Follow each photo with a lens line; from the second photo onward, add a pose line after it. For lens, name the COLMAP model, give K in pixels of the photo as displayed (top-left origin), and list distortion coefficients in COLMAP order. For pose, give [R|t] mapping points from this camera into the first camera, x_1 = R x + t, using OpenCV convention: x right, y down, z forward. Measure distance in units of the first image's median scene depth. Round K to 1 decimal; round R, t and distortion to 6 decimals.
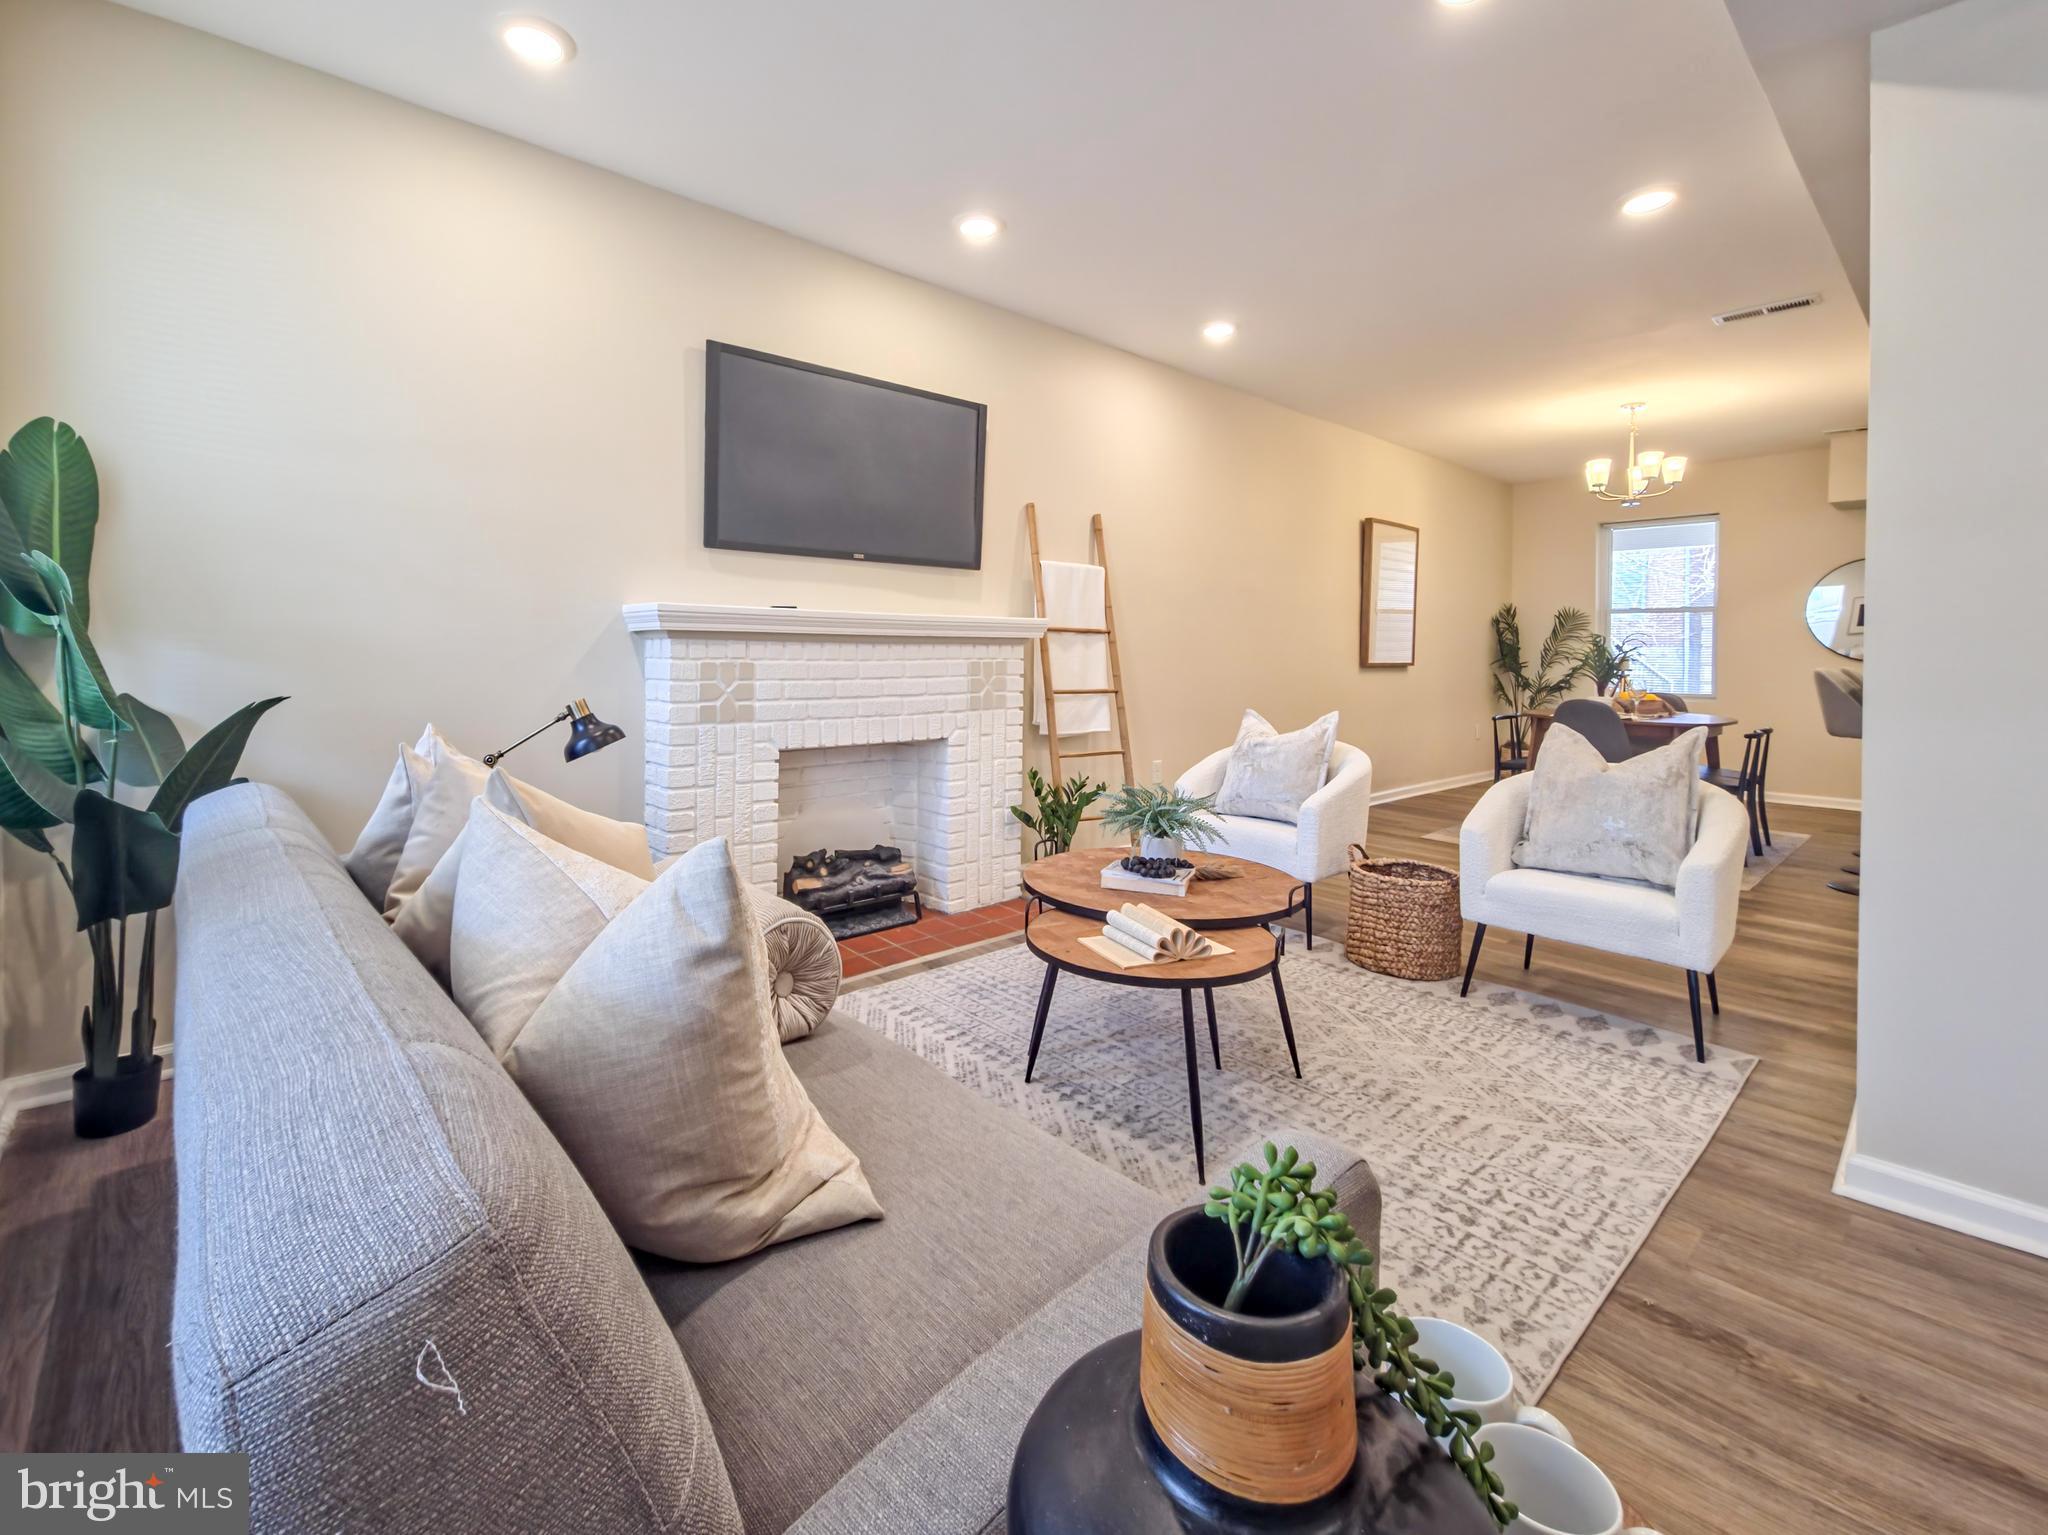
lens RADIAL K [[939.3, 0, 957.3], [0, 939.3, 662.4], [0, 0, 1]] dist [-0.001967, -0.000888]
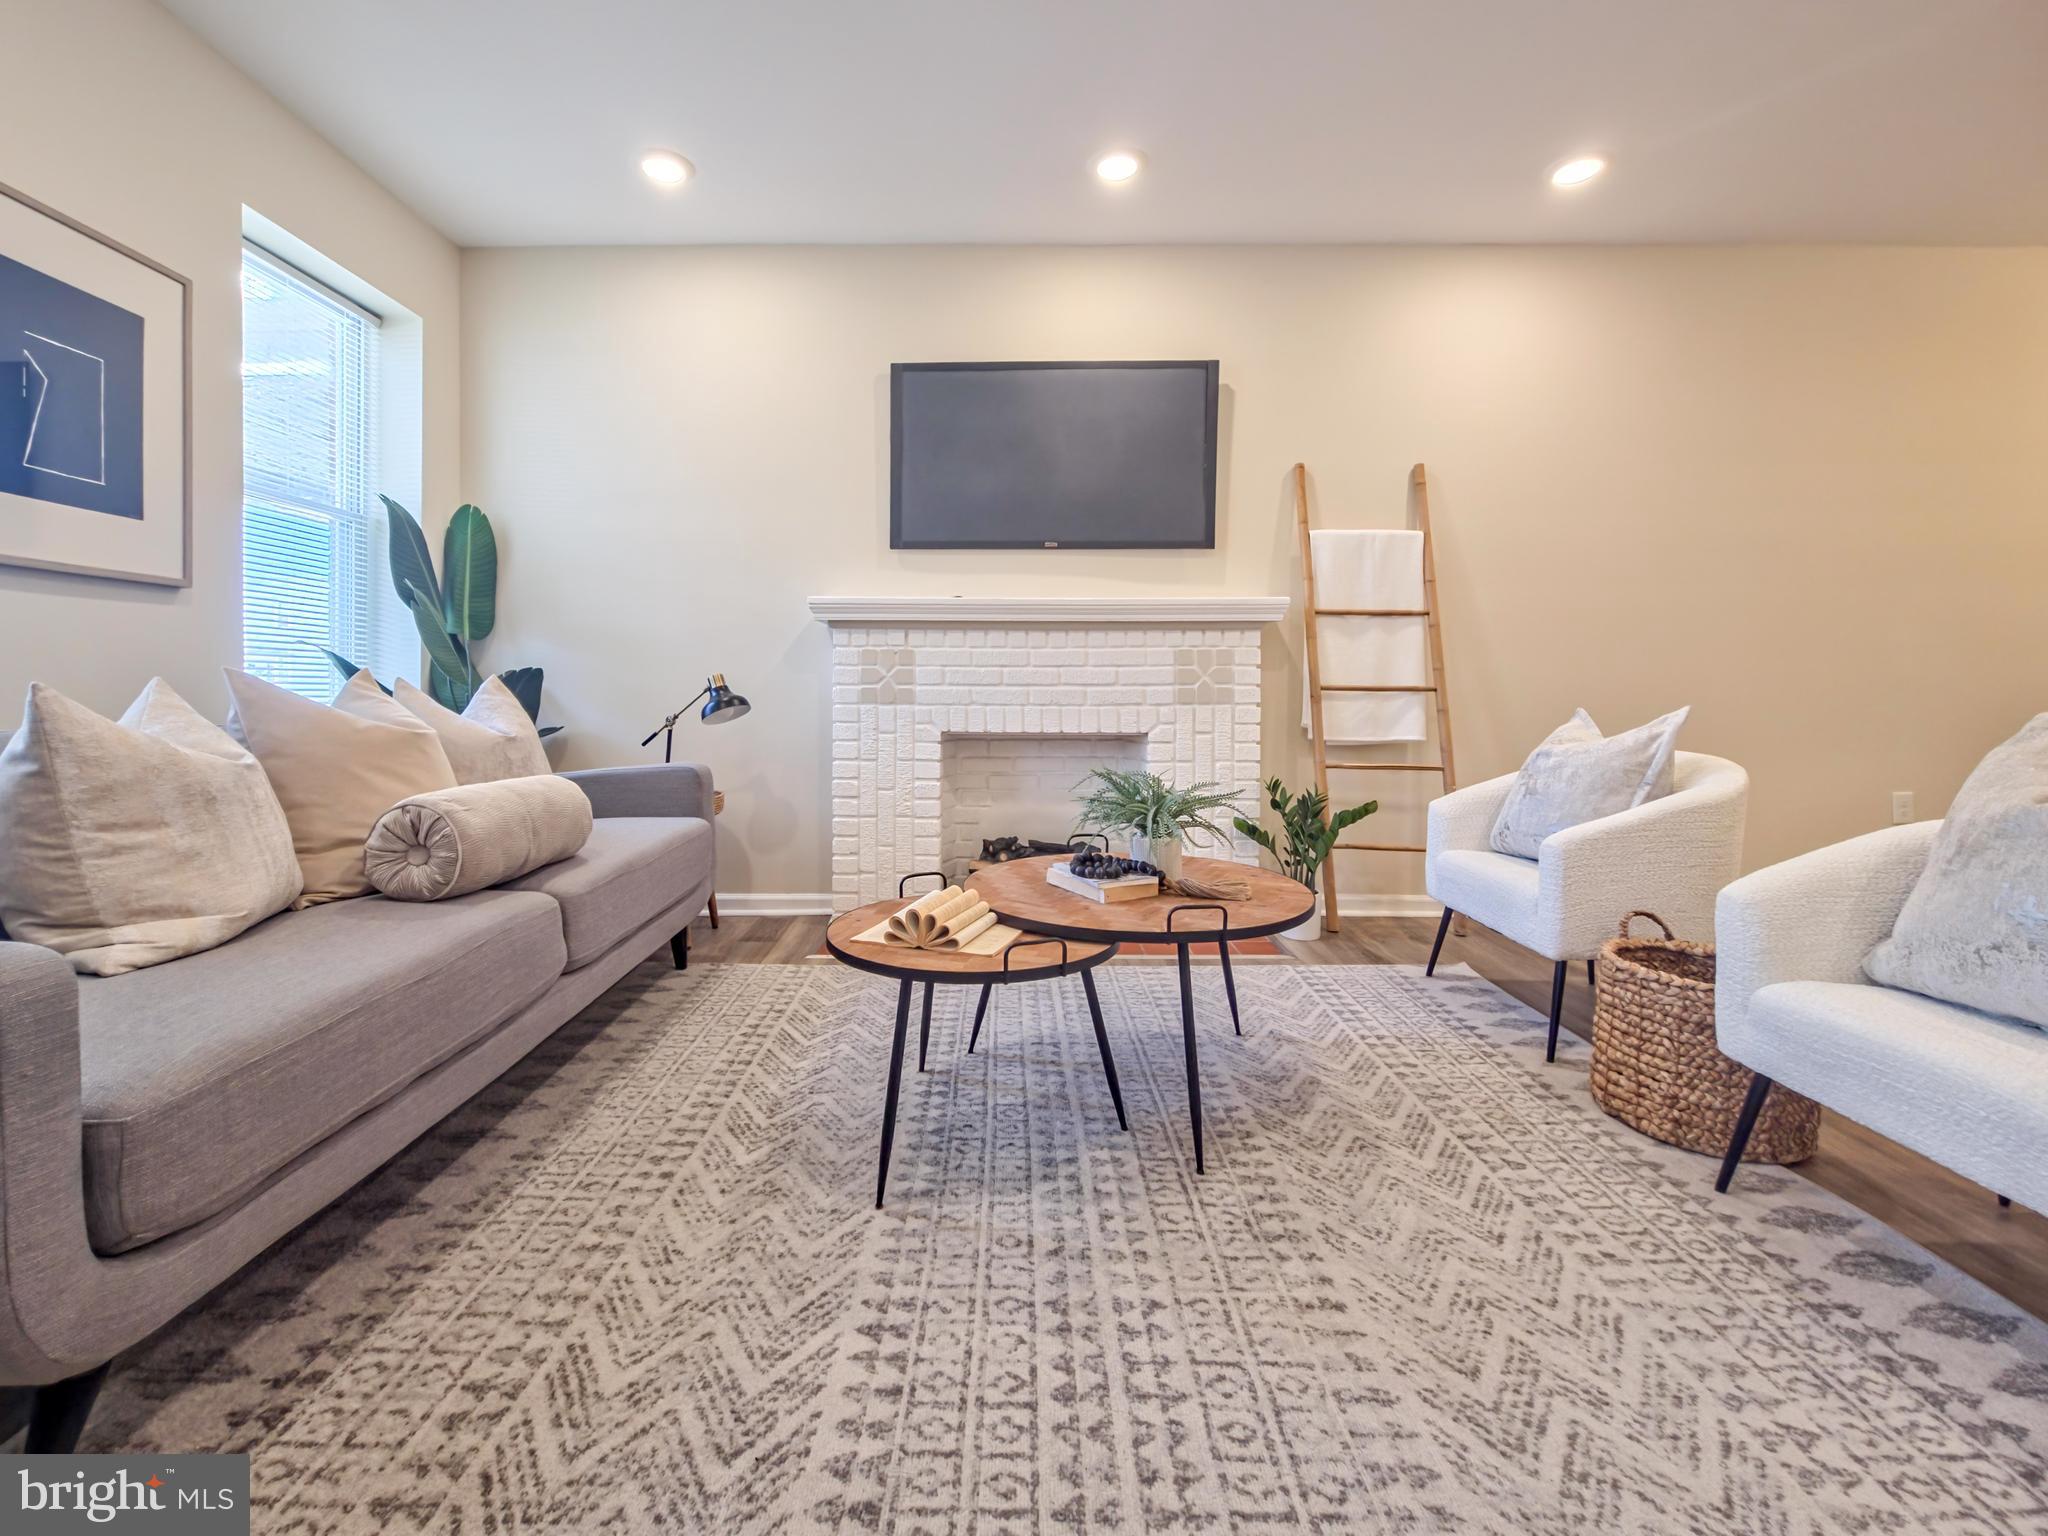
lens RADIAL K [[898.5, 0, 960.2], [0, 898.5, 691.4], [0, 0, 1]] dist [-0.002292, -0.000876]
pose [[0.741509, -0.003363, -0.670935, 0.512581], [-0.005897, 0.999916, -0.011530, 0.059189], [0.670917, 0.012506, 0.741427, 0.264489]]
